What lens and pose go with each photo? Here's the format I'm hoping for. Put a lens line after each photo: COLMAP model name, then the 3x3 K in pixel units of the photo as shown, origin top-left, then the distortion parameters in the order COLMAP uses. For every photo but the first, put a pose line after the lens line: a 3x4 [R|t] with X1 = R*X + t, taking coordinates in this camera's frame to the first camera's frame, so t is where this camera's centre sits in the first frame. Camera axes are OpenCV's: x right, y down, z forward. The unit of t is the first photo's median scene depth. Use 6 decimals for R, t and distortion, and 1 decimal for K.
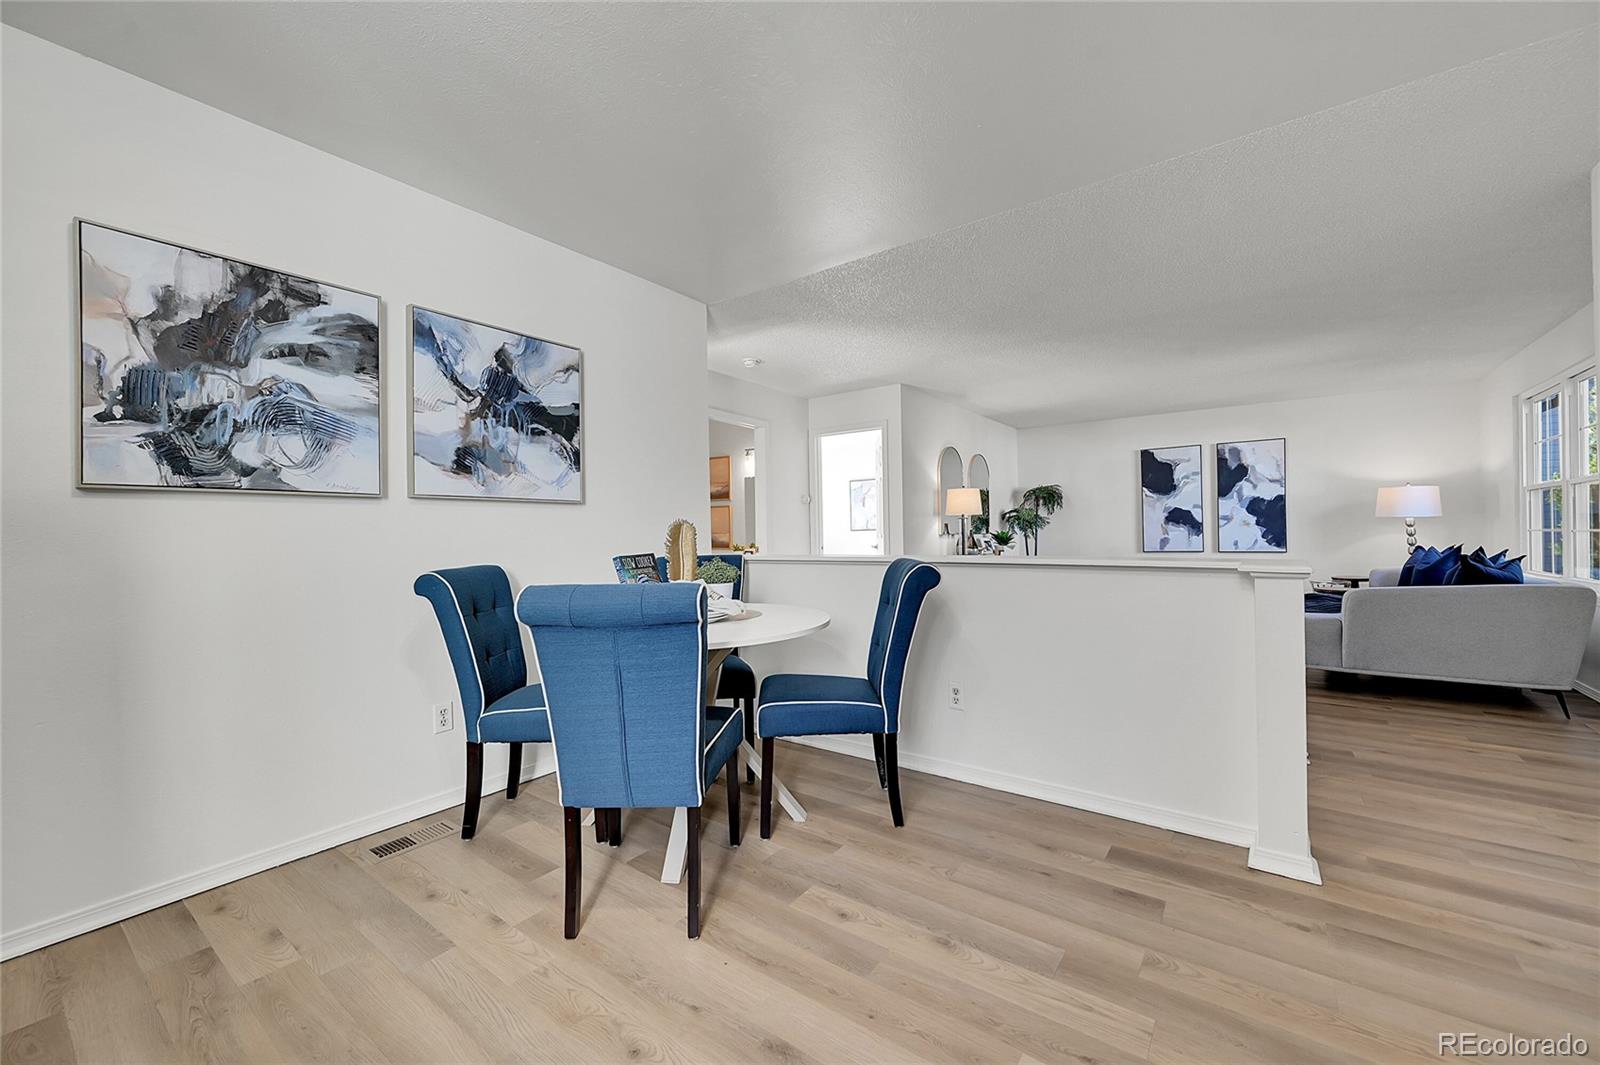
lens RADIAL K [[628.3, 0, 799.7], [0, 628.3, 533.5], [0, 0, 1]] dist [-0.006887, 0.001470]
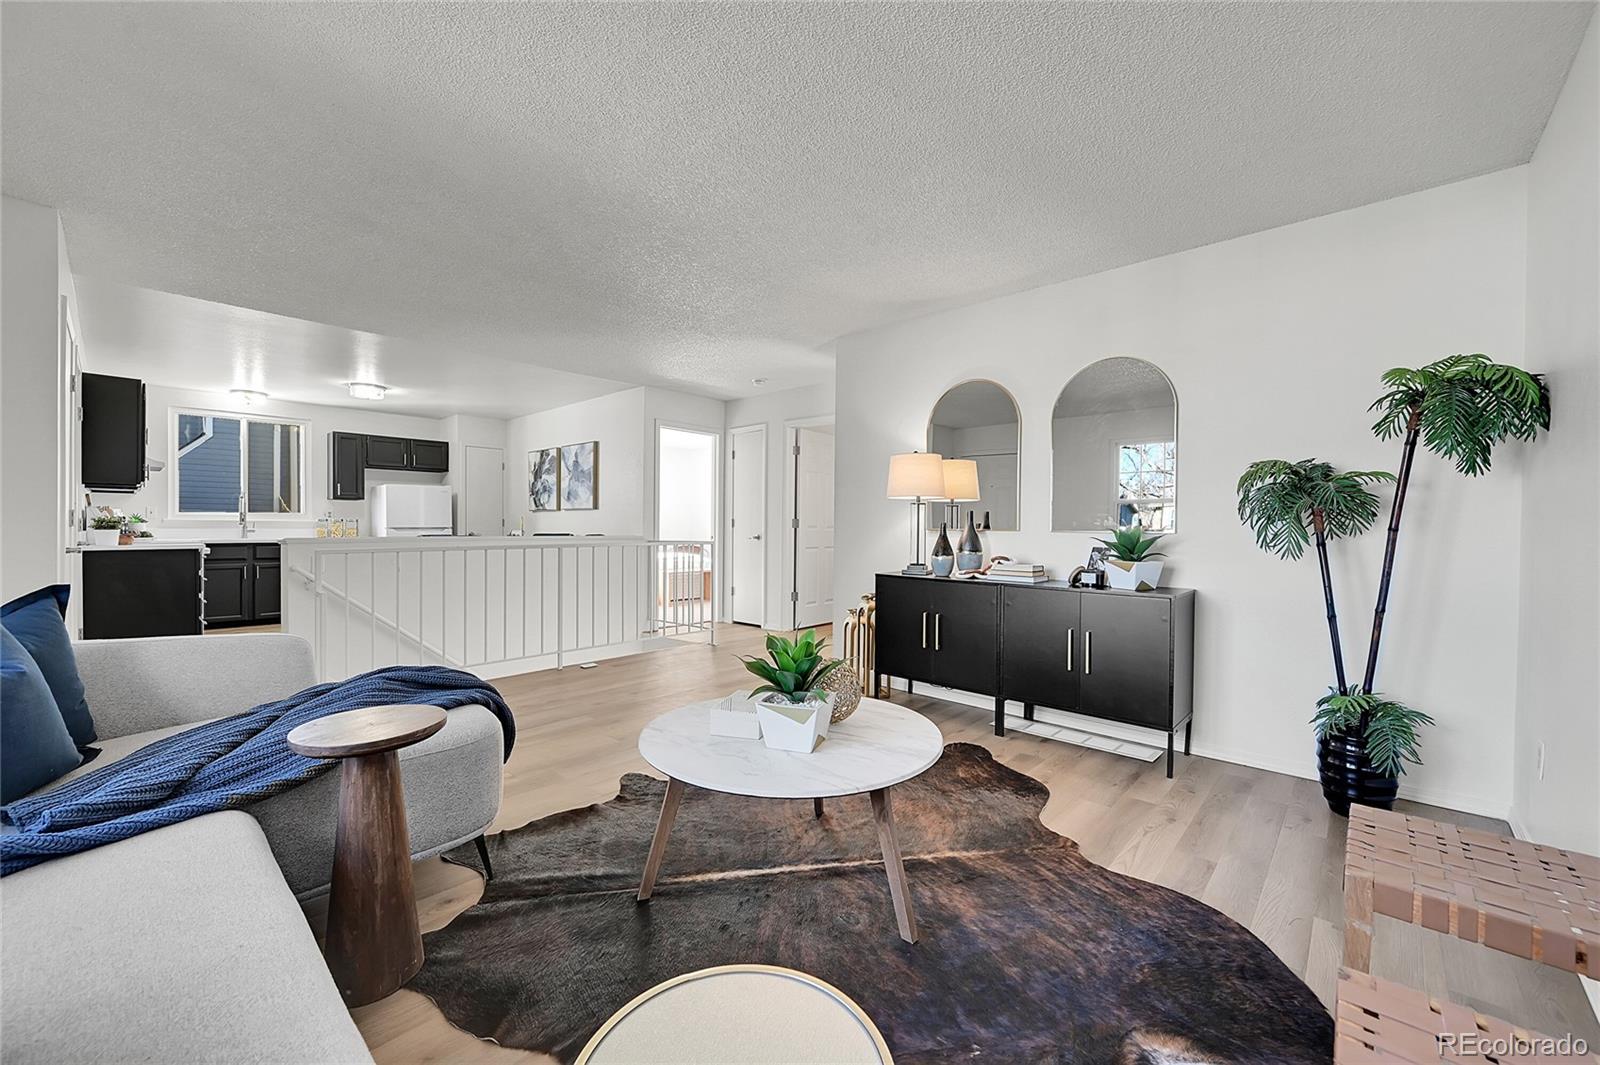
lens RADIAL K [[628.3, 0, 809.4], [0, 628.3, 527.5], [0, 0, 1]] dist [-0.006887, 0.001470]
pose [[-0.096257, 0.017240, -0.995207, 1.983836], [-0.004060, 0.999835, 0.017713, -0.026821], [0.995348, 0.005745, -0.096171, 2.145969]]
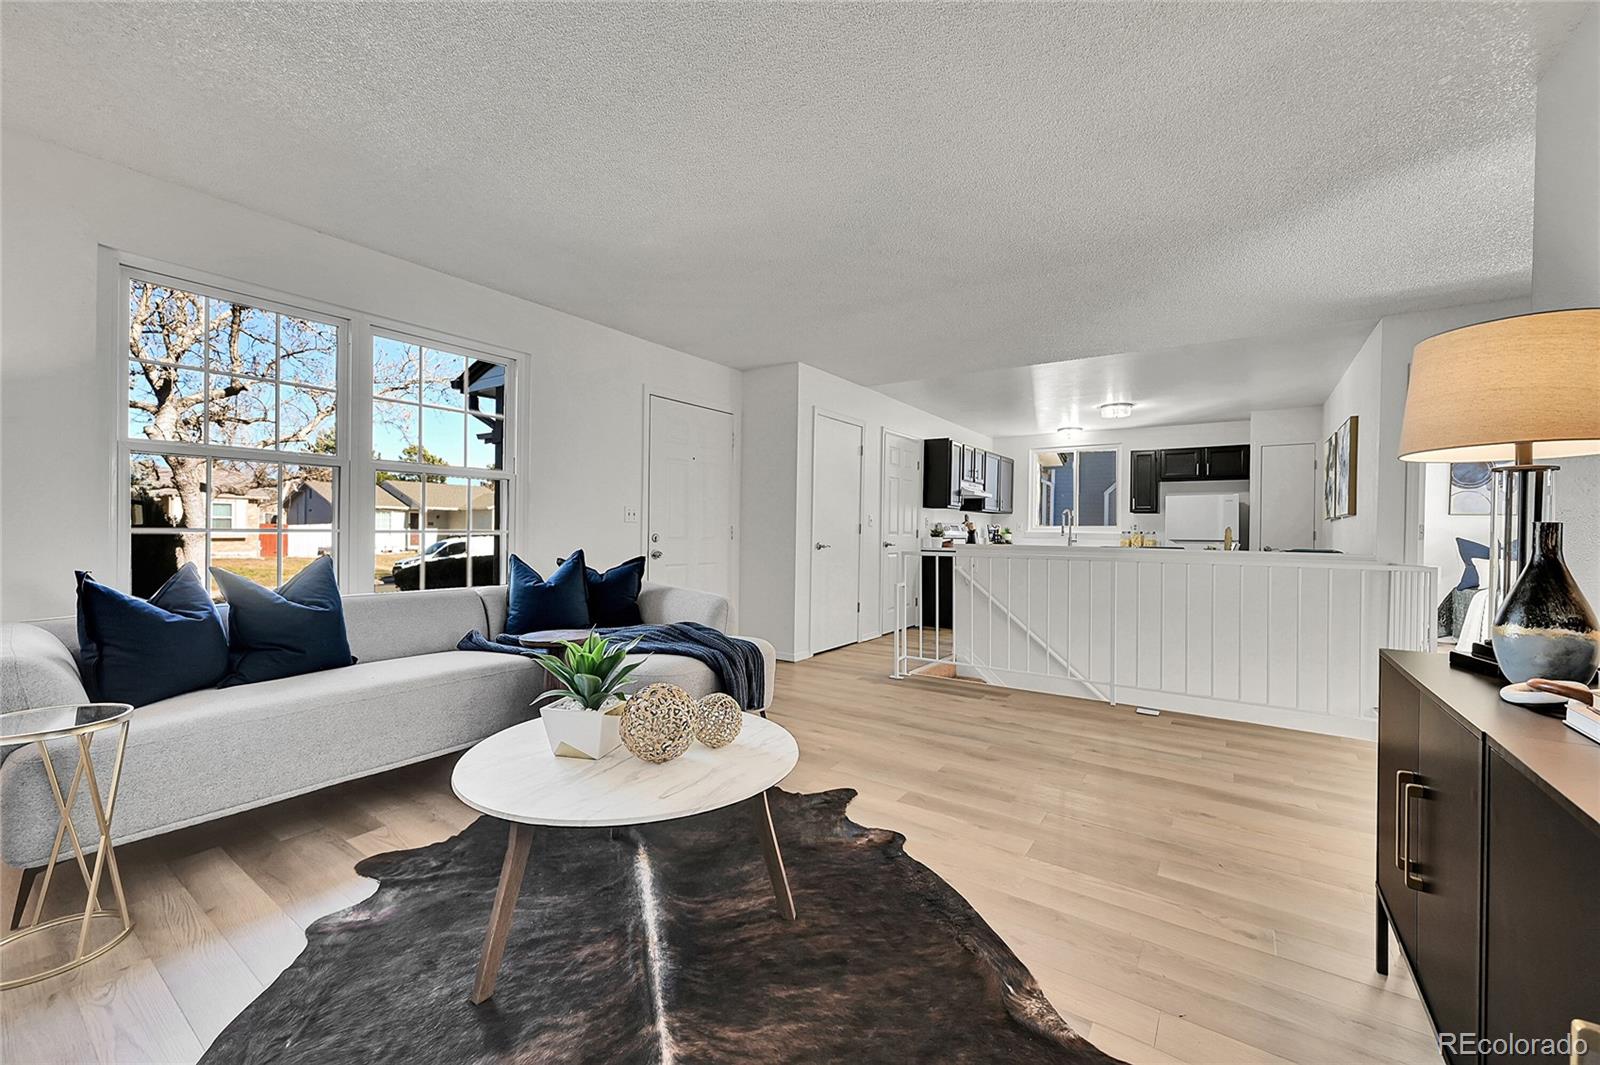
lens RADIAL K [[628.3, 0, 805.6], [0, 628.3, 531.7], [0, 0, 1]] dist [-0.006887, 0.001470]
pose [[-0.999428, 0.000296, -0.033806, 1.142728], [0.000255, 0.999999, 0.001193, -0.009535], [0.033807, 0.001183, -0.999428, 2.705223]]
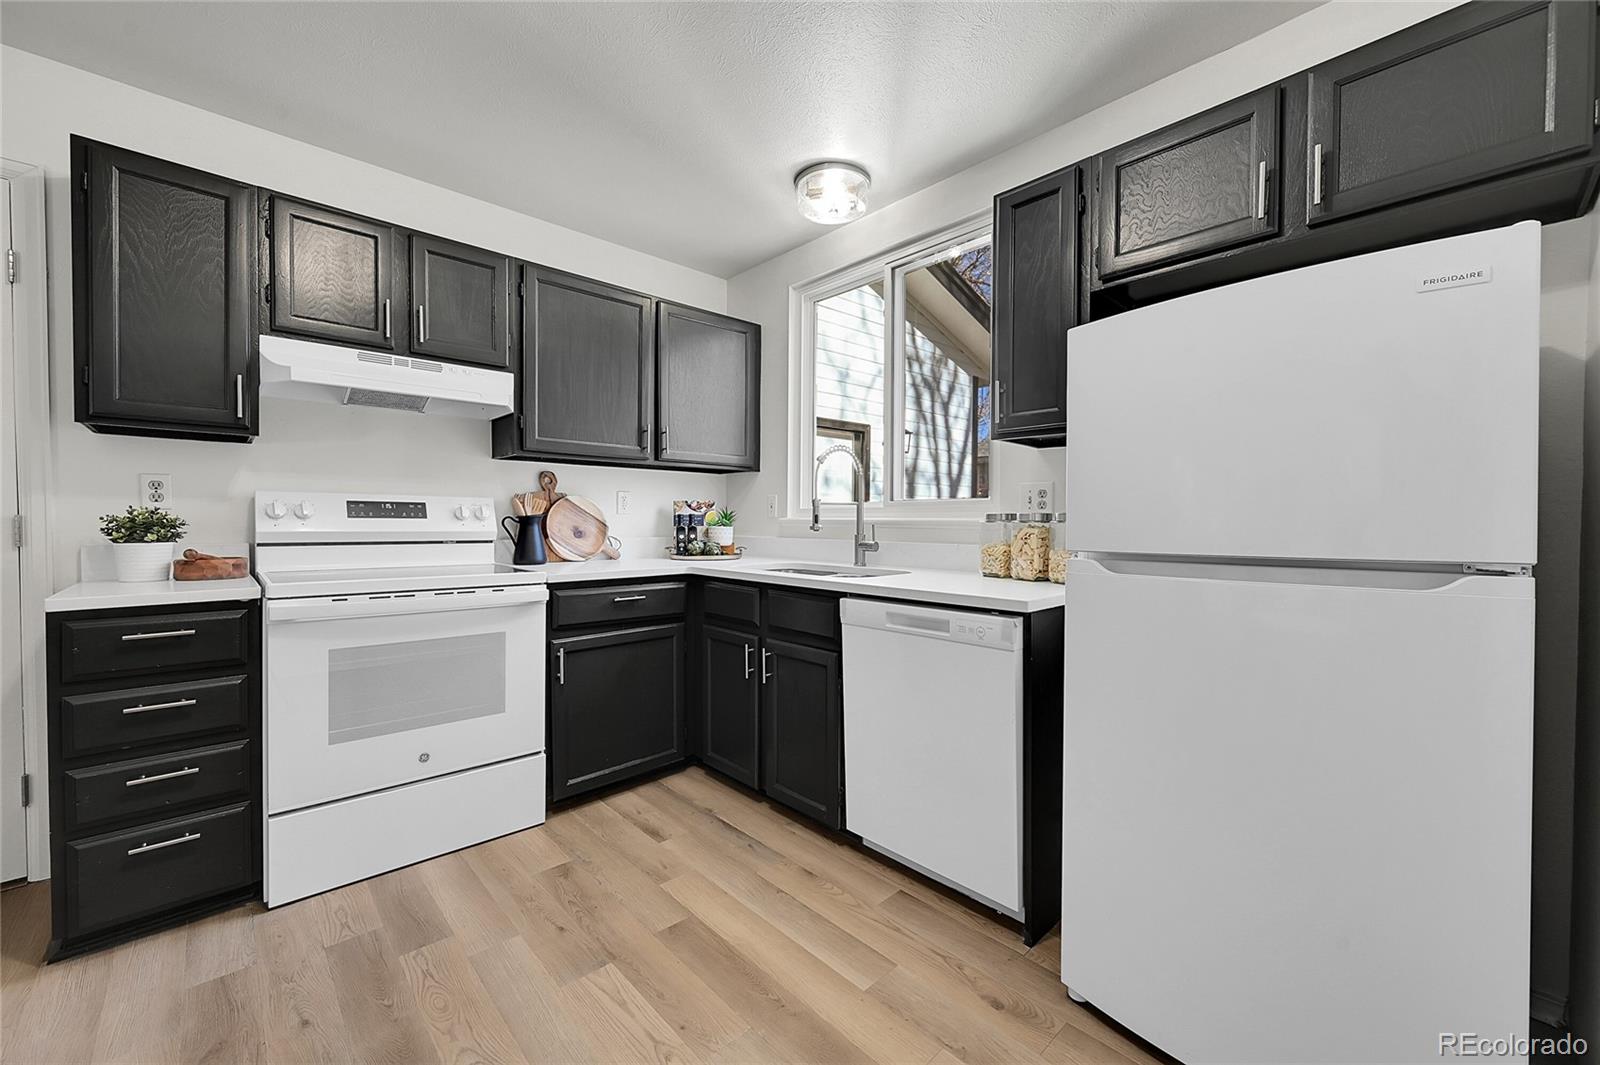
lens RADIAL K [[628.3, 0, 795.1], [0, 628.3, 528.6], [0, 0, 1]] dist [-0.006887, 0.001470]
pose [[-0.981647, 0.007717, 0.190553, -0.329205], [0.009404, 0.999924, 0.007951, 0.001941], [-0.190477, 0.009597, -0.981645, 0.682981]]
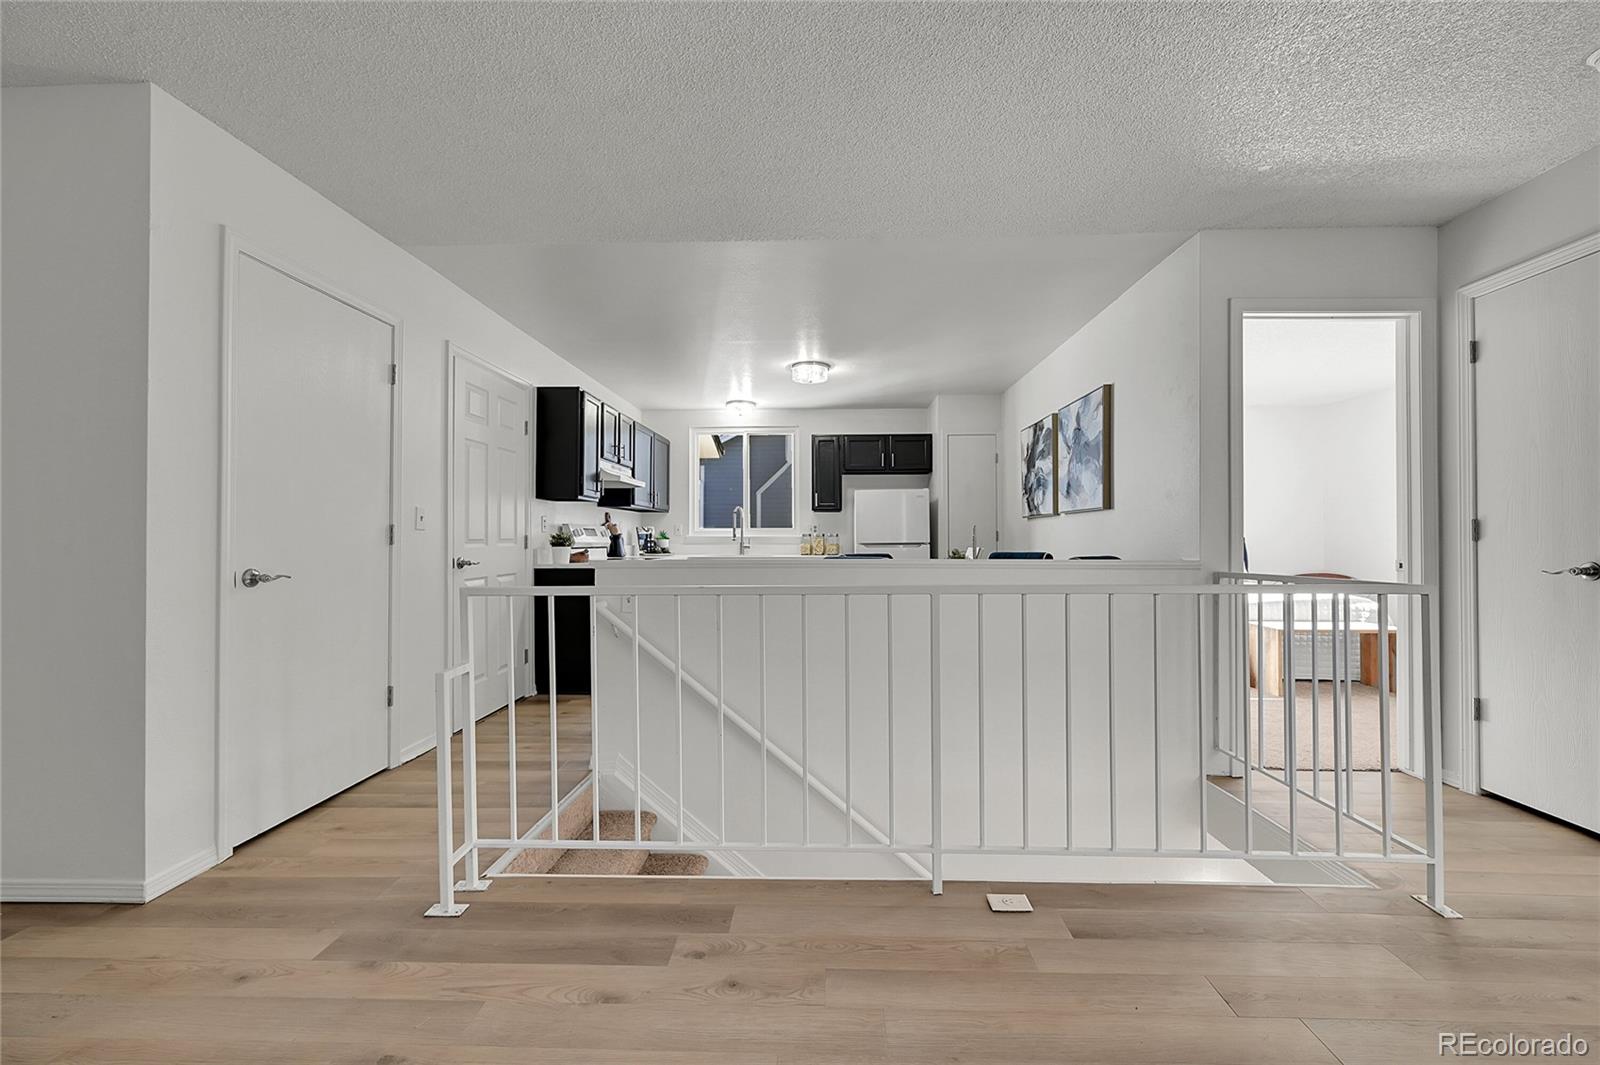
lens RADIAL K [[628.3, 0, 808.0], [0, 628.3, 535.3], [0, 0, 1]] dist [-0.006887, 0.001470]
pose [[-0.823422, 0.013231, -0.567275, 0.903162], [0.014548, 0.999892, 0.002205, -0.008036], [0.567243, -0.006437, -0.823525, 1.812861]]
